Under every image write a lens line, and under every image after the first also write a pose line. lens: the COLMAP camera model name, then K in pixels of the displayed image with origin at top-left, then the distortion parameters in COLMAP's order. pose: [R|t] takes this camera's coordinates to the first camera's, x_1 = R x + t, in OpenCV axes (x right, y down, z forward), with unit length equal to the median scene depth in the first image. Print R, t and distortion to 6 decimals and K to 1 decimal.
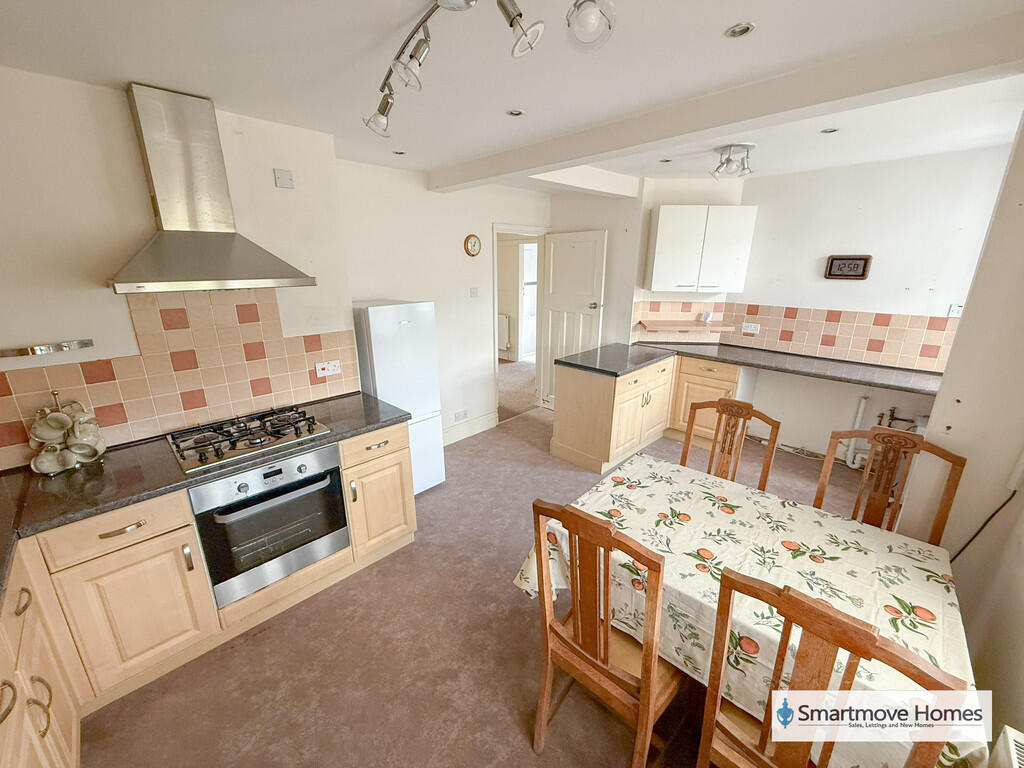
lens RADIAL K [[410.1, 0, 508.1], [0, 410.1, 383.9], [0, 0, 1]] dist [0.002095, 0.001069]
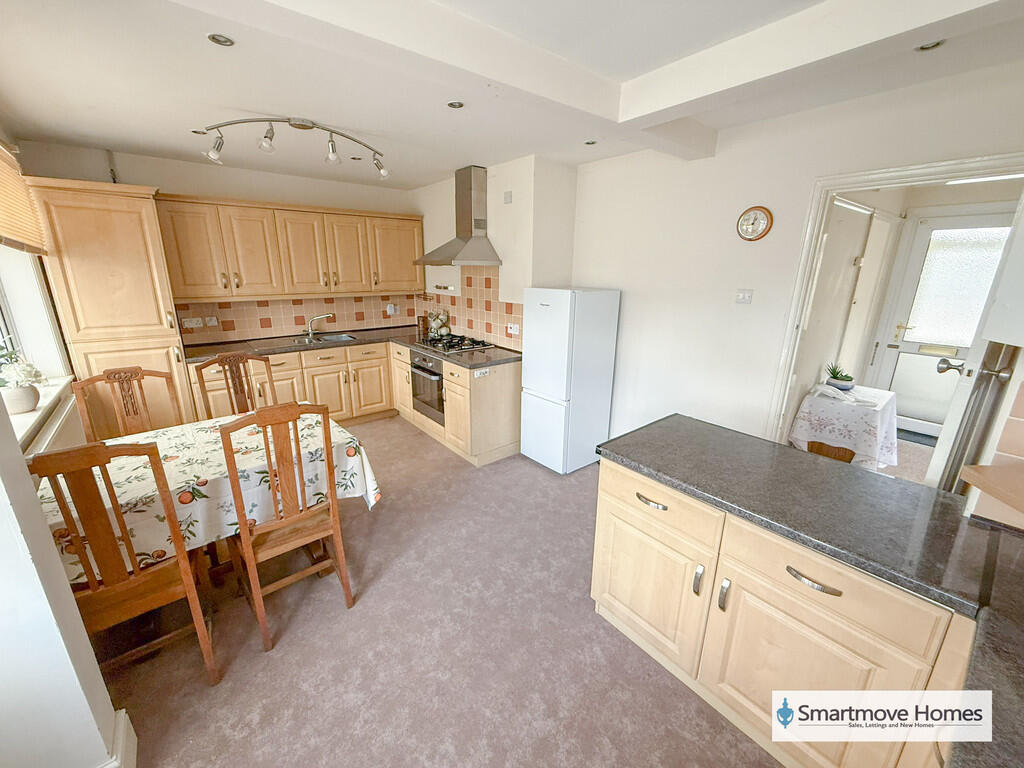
lens RADIAL K [[410.1, 0, 507.5], [0, 410.1, 383.0], [0, 0, 1]] dist [0.002095, 0.001069]
pose [[-0.101798, 0.280439, -0.954458, 1.102018], [-0.286962, 0.910380, 0.298095, -0.324890], [0.952518, 0.304239, -0.012200, 1.225874]]
